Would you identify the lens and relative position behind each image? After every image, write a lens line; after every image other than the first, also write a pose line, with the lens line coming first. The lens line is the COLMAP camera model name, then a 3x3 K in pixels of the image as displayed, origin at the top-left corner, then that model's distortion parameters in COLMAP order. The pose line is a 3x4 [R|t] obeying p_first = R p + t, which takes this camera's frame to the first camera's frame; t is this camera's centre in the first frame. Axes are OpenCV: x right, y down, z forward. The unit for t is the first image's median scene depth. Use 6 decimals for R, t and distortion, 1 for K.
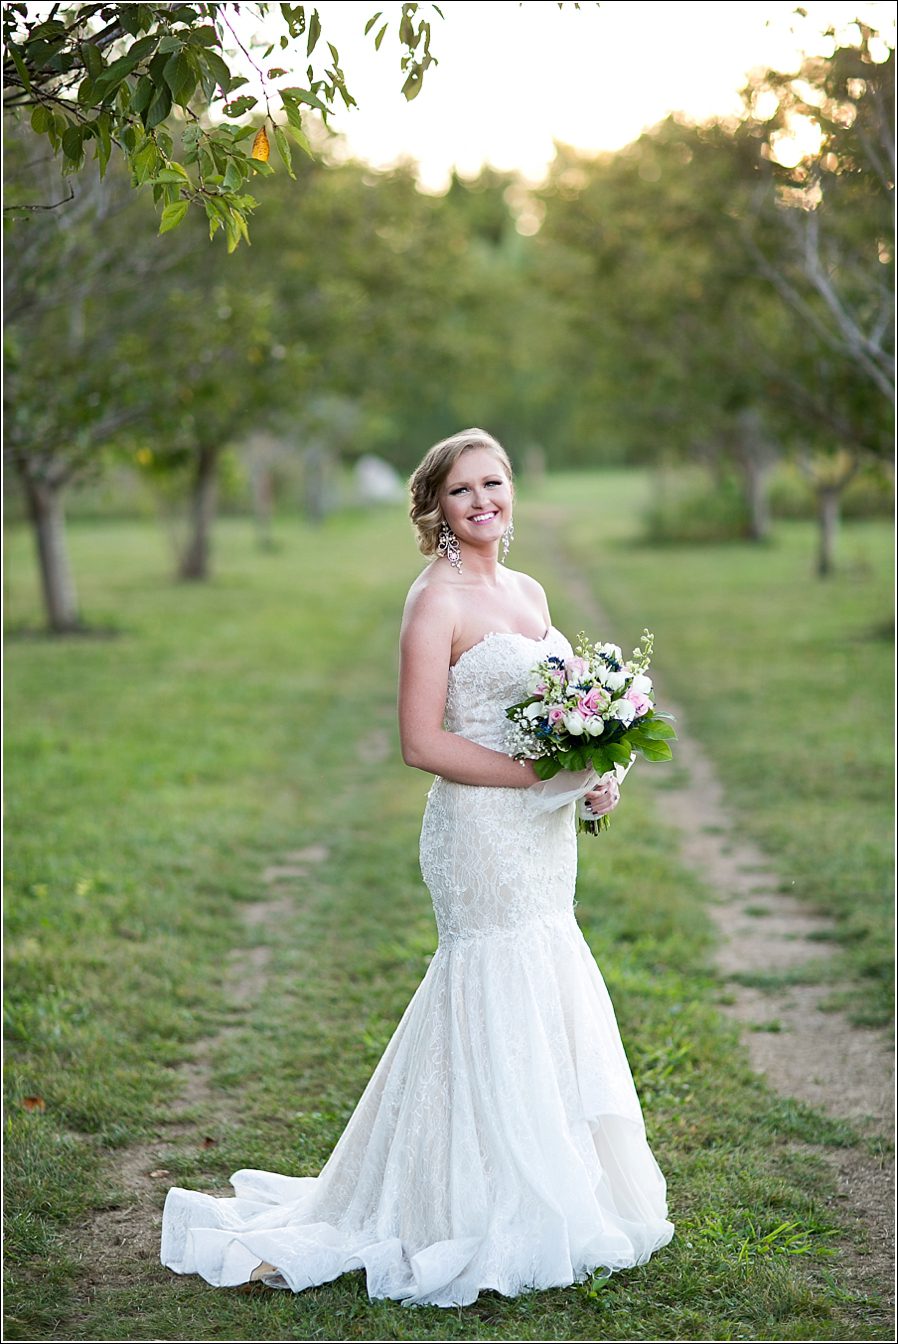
lens RADIAL K [[3504.6, 0, 449.0], [0, 3504.6, 672.0], [0, 0, 1]] dist [-0.044986, 0.393871]
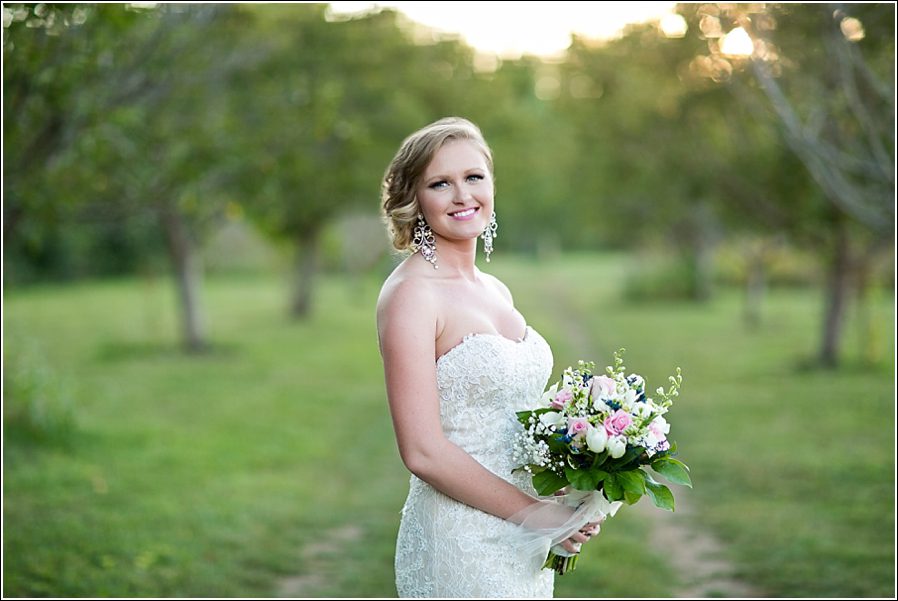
lens RADIAL K [[2192.4, 0, 449.0], [0, 2192.4, 300.5], [0, 0, 1]] dist [0.351257, 0.075197]
pose [[0.999425, 0.025904, -0.021892, 0.010927], [-0.026778, 0.998815, -0.040647, 0.001628], [0.020813, 0.041210, 0.998934, 0.237798]]
